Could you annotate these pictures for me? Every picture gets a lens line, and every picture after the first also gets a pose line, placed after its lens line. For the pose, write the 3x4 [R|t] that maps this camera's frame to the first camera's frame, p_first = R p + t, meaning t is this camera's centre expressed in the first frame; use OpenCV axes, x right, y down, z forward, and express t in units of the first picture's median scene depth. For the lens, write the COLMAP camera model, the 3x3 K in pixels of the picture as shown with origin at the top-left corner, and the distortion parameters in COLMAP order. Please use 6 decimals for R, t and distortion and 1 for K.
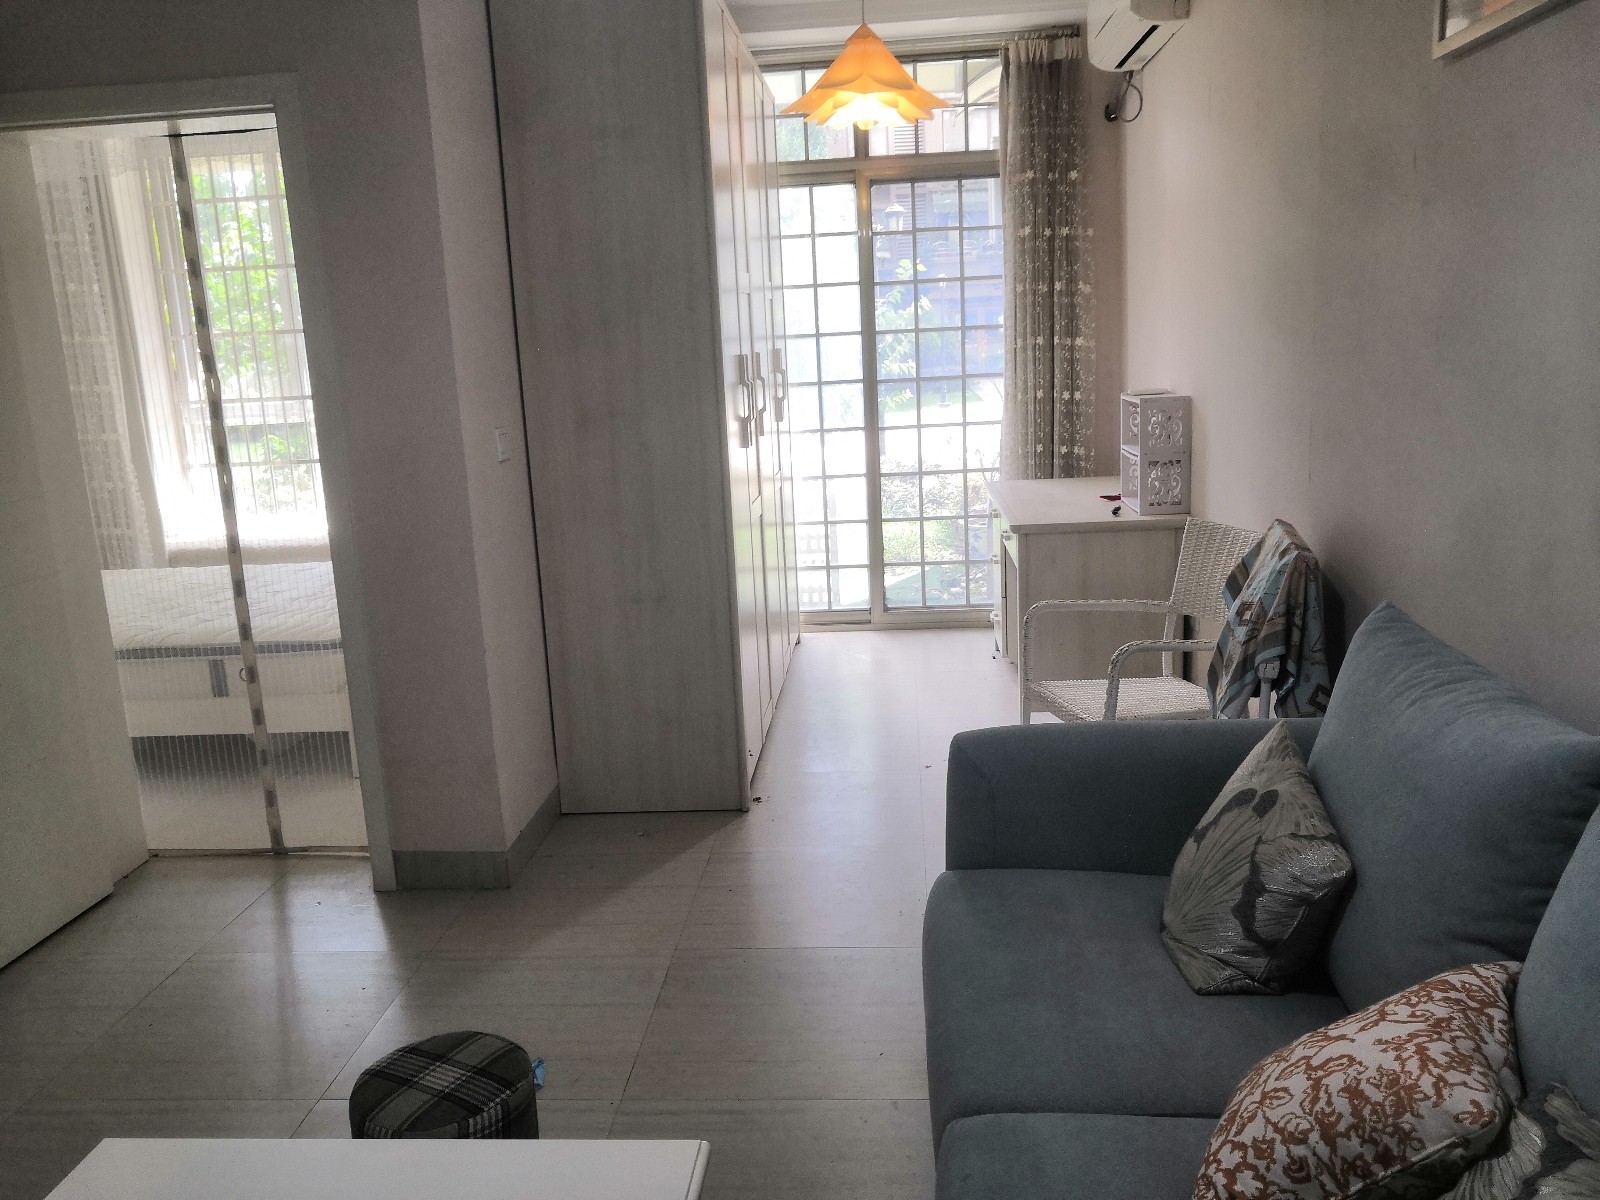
lens RADIAL K [[1249.2, 0, 802.0], [0, 1249.2, 600.0], [0, 0, 1]] dist [-0.002362, -0.000892]
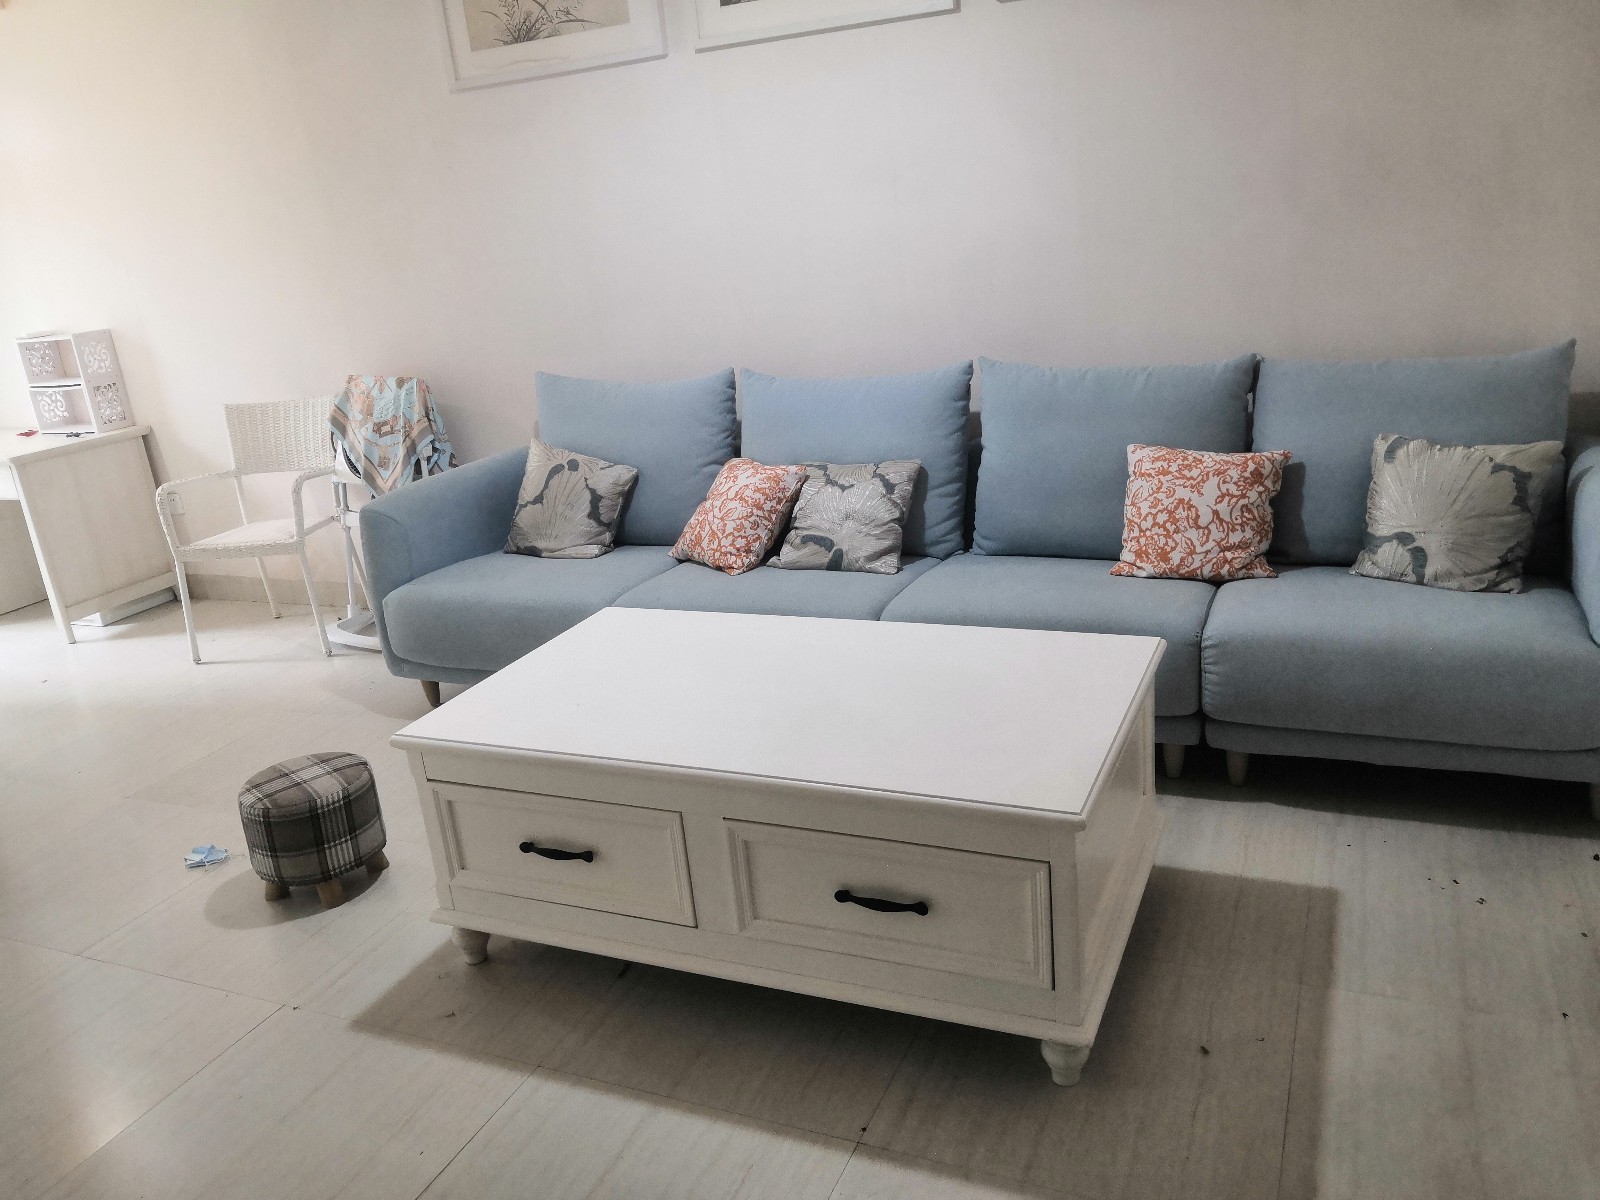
lens RADIAL K [[1249.2, 0, 800.6], [0, 1249.2, 600.9], [0, 0, 1]] dist [-0.002362, -0.000892]
pose [[0.353535, -0.280984, 0.892223, -1.446044], [0.275078, 0.942874, 0.187938, 0.099852], [-0.894061, 0.178989, 0.410631, -0.106869]]
